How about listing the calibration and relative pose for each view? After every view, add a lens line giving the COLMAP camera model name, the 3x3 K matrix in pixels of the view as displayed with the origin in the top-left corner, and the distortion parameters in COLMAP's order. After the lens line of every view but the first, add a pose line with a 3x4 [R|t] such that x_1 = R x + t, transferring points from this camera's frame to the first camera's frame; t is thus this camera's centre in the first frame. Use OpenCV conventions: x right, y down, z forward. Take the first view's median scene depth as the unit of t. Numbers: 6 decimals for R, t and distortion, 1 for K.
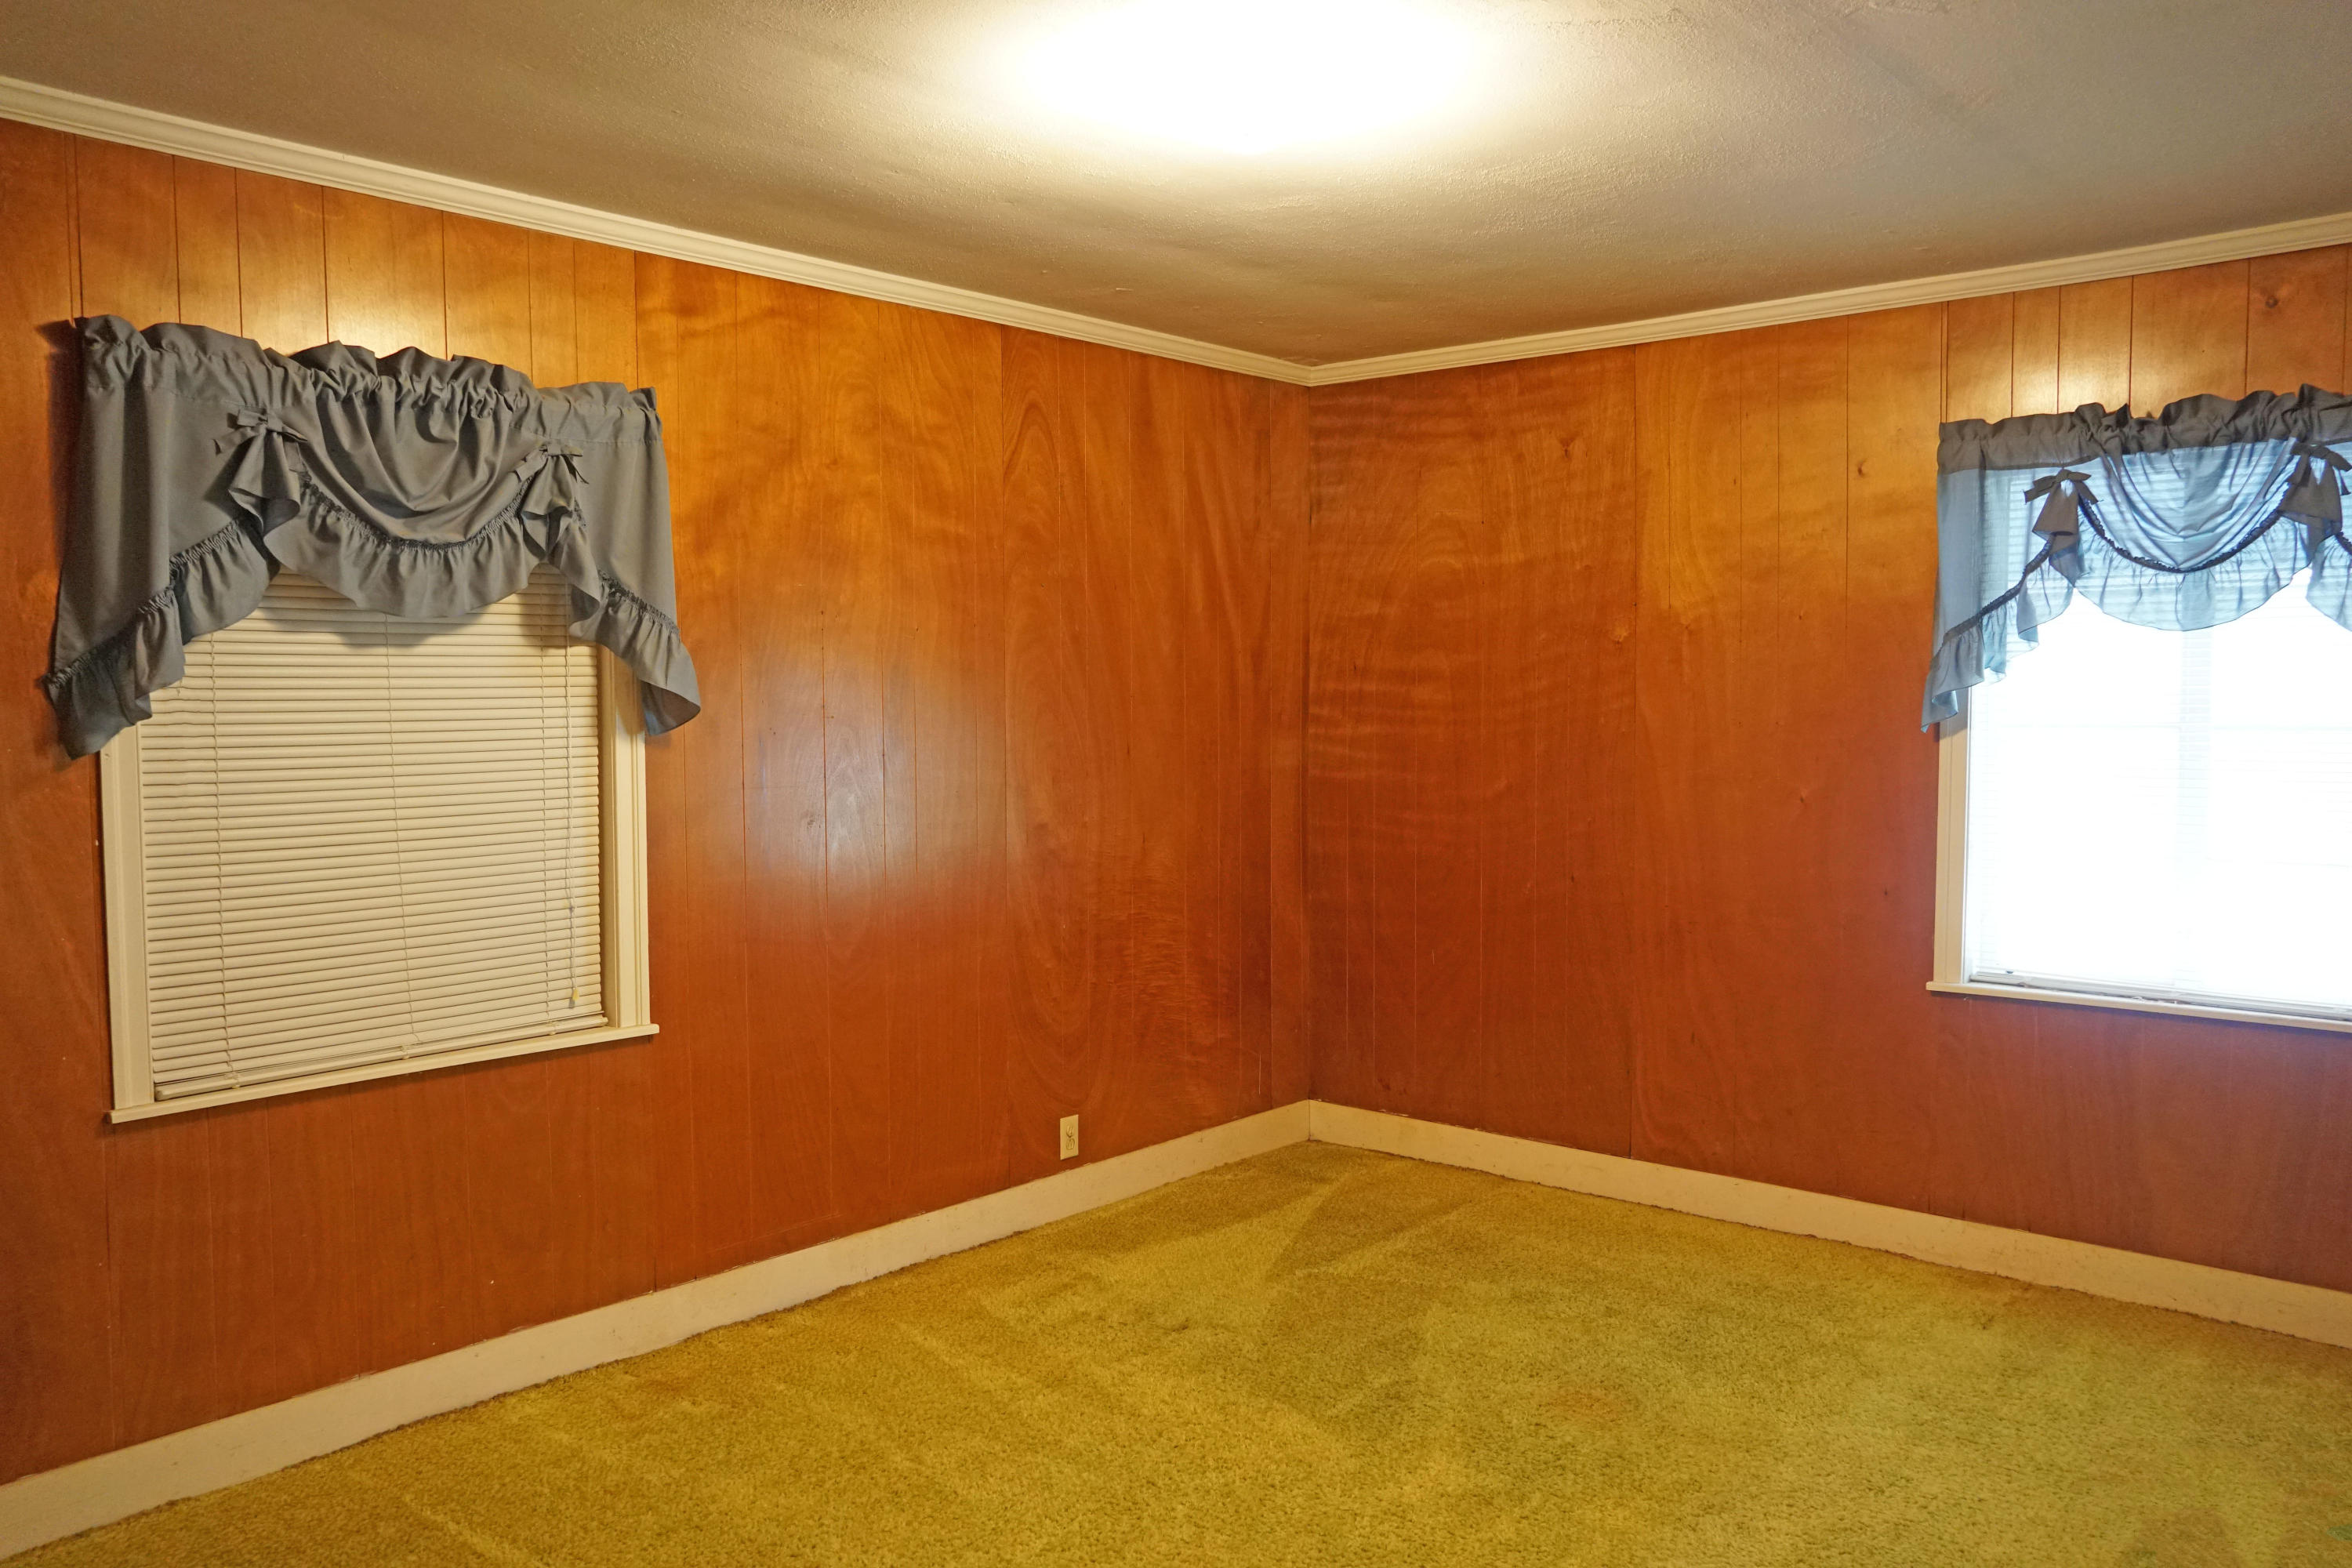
lens RADIAL K [[1764.2, 0, 1175.2], [0, 1764.2, 779.3], [0, 0, 1]] dist [-0.025448, 0.028489]
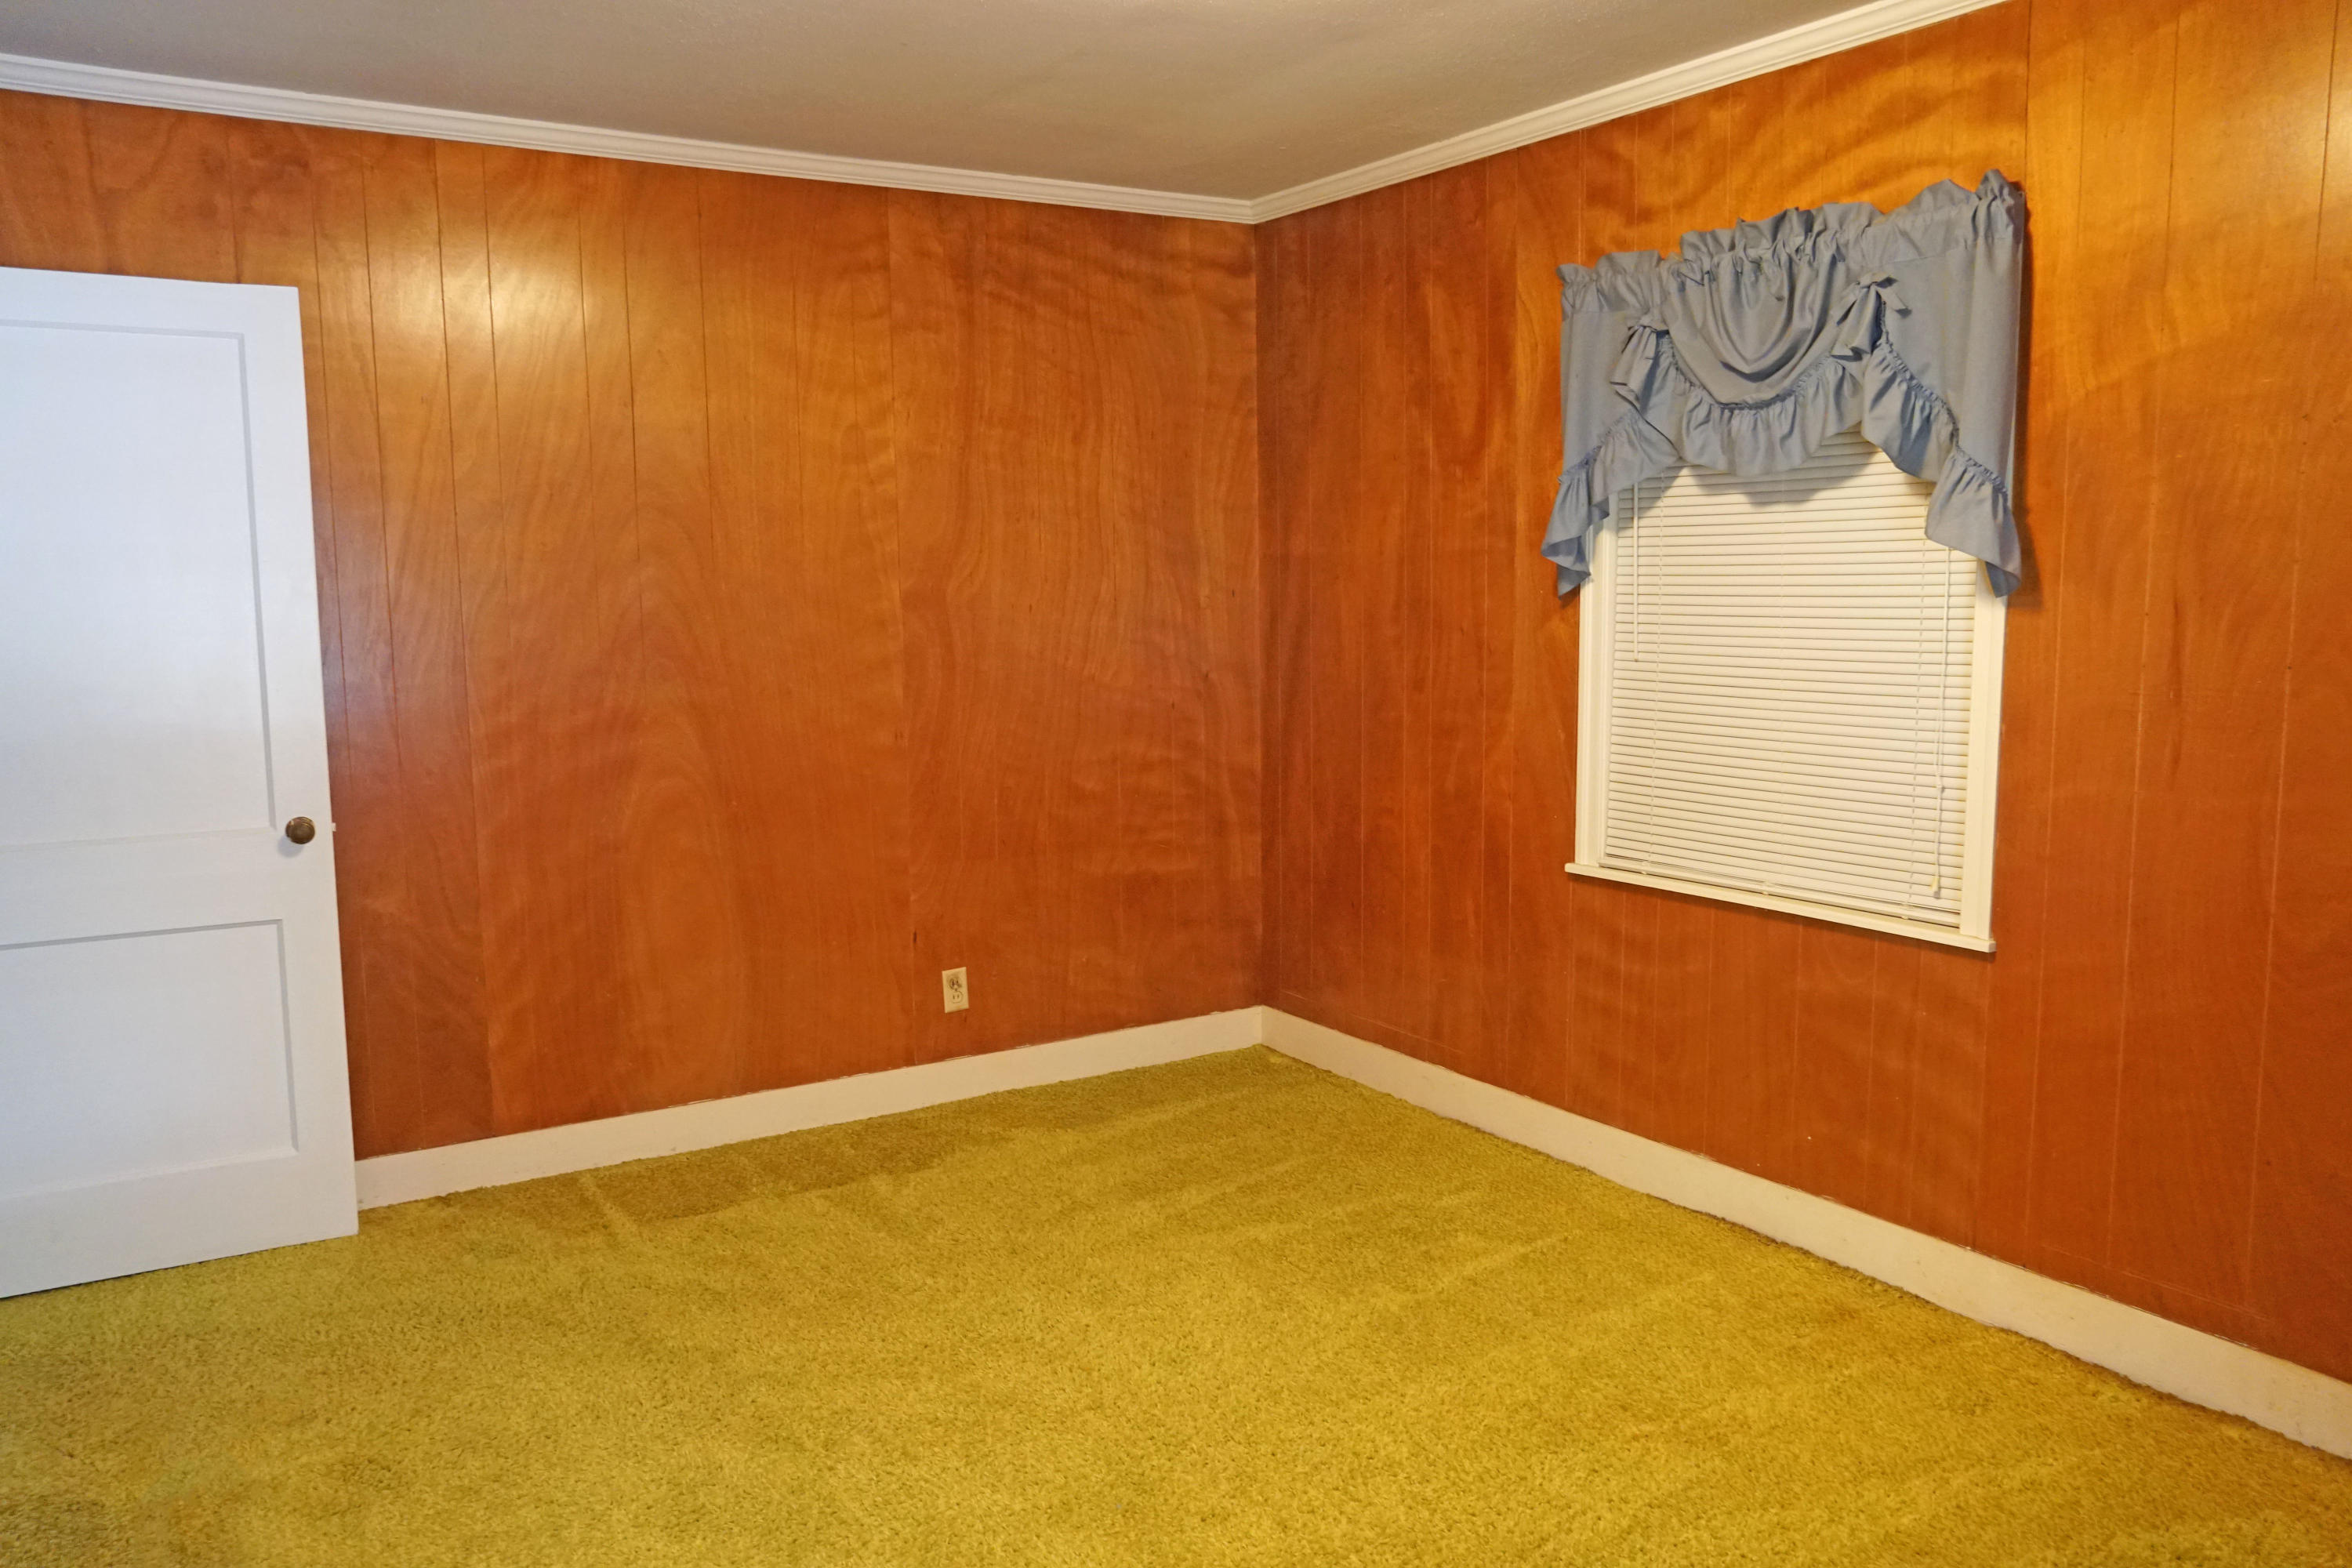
lens RADIAL K [[1764.2, 0, 1175.9], [0, 1764.2, 791.1], [0, 0, 1]] dist [-0.025448, 0.028489]
pose [[-0.280014, 0.119214, -0.952565, 0.652056], [-0.045704, 0.989479, 0.137268, -0.031770], [0.958907, 0.081973, -0.271620, 0.917209]]
